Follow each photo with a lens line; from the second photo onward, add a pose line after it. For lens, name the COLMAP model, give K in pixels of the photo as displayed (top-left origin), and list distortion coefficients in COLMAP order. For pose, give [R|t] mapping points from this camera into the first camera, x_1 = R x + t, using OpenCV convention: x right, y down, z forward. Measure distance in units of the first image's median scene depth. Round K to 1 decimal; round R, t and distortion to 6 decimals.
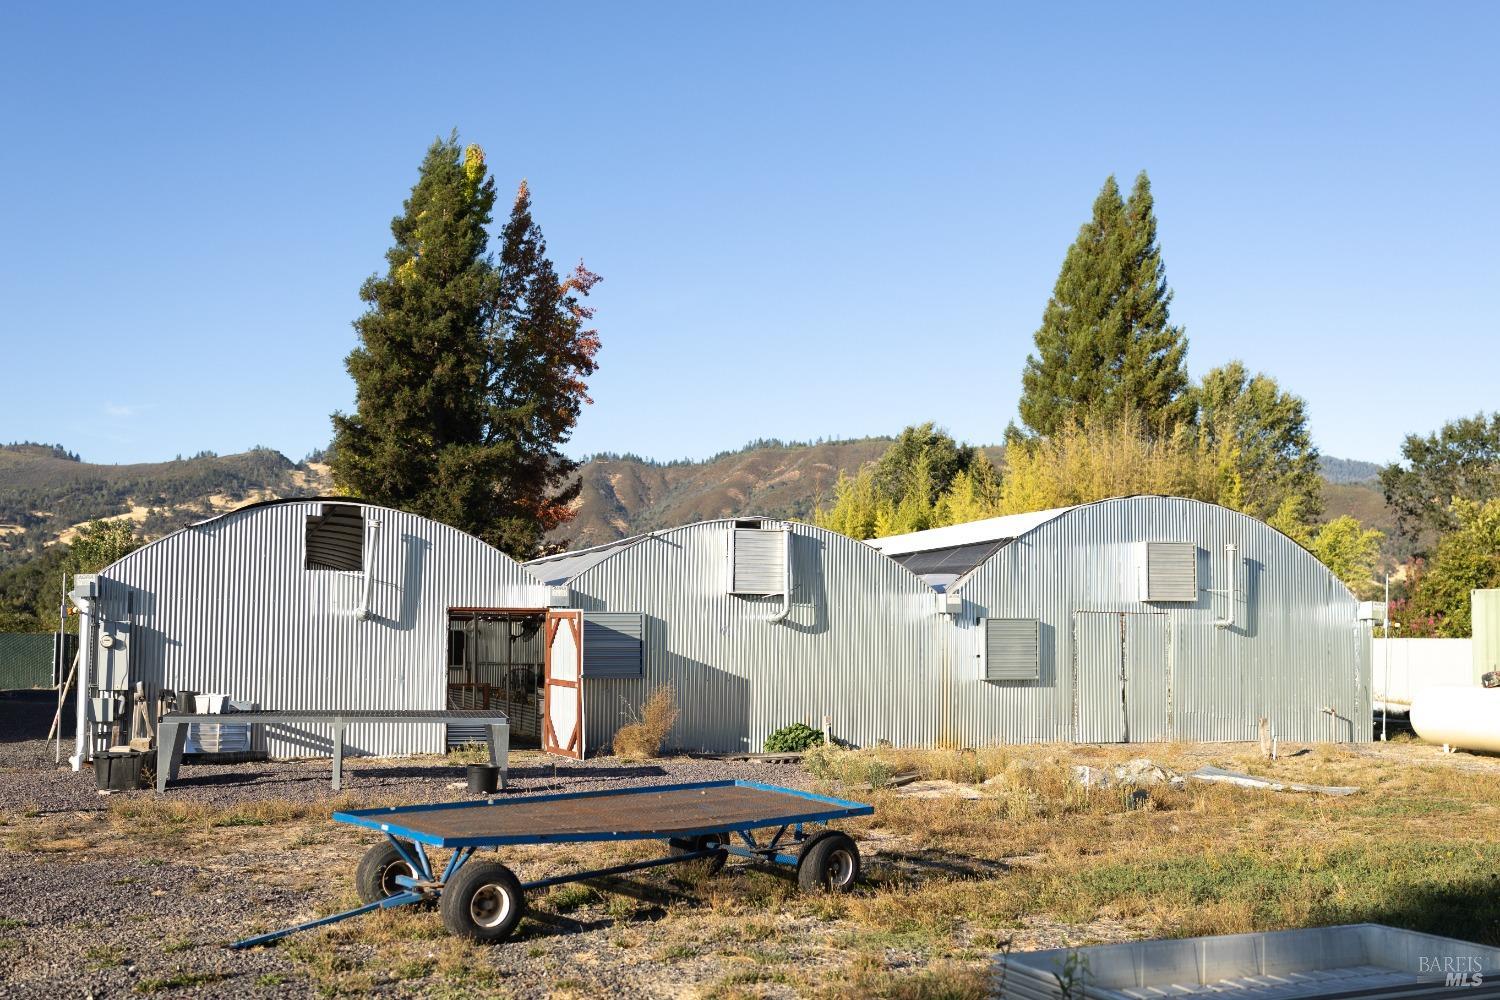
lens RADIAL K [[1582.0, 0, 747.9], [0, 1582.0, 552.7], [0, 0, 1]] dist [0.006238, -0.006160]
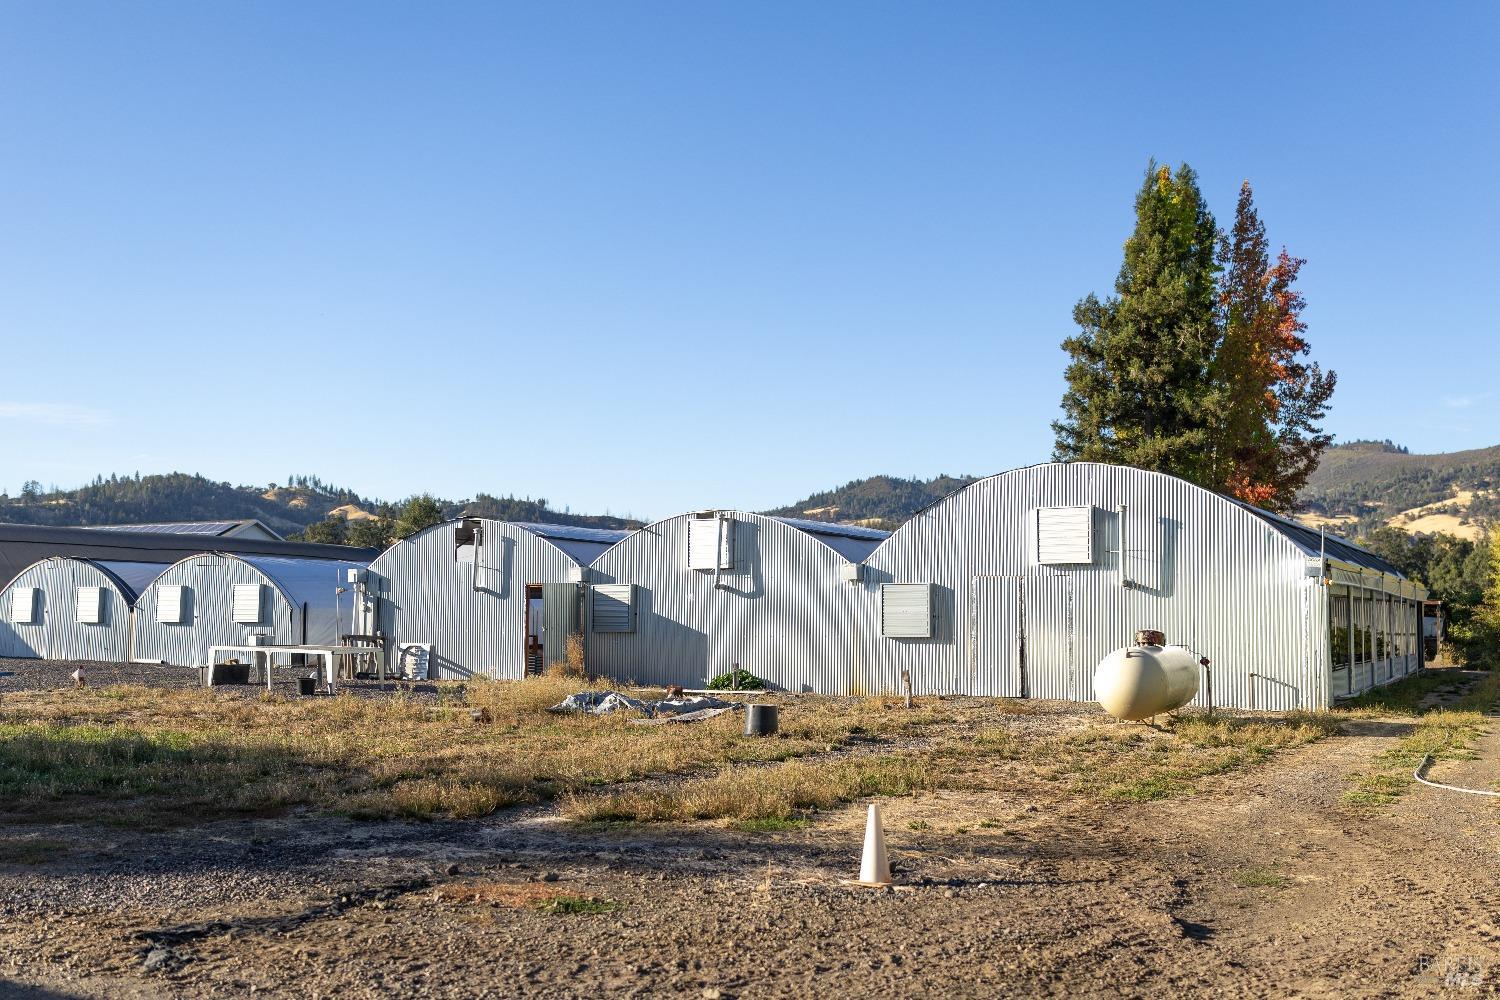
lens RADIAL K [[1450.8, 0, 764.0], [0, 1450.8, 501.6], [0, 0, 1]] dist [0.006488, 0.001753]
pose [[0.663111, -0.061798, -0.745966, 0.397695], [0.043001, 0.998085, -0.044460, 0.011120], [0.747285, -0.002596, 0.664499, 0.103044]]
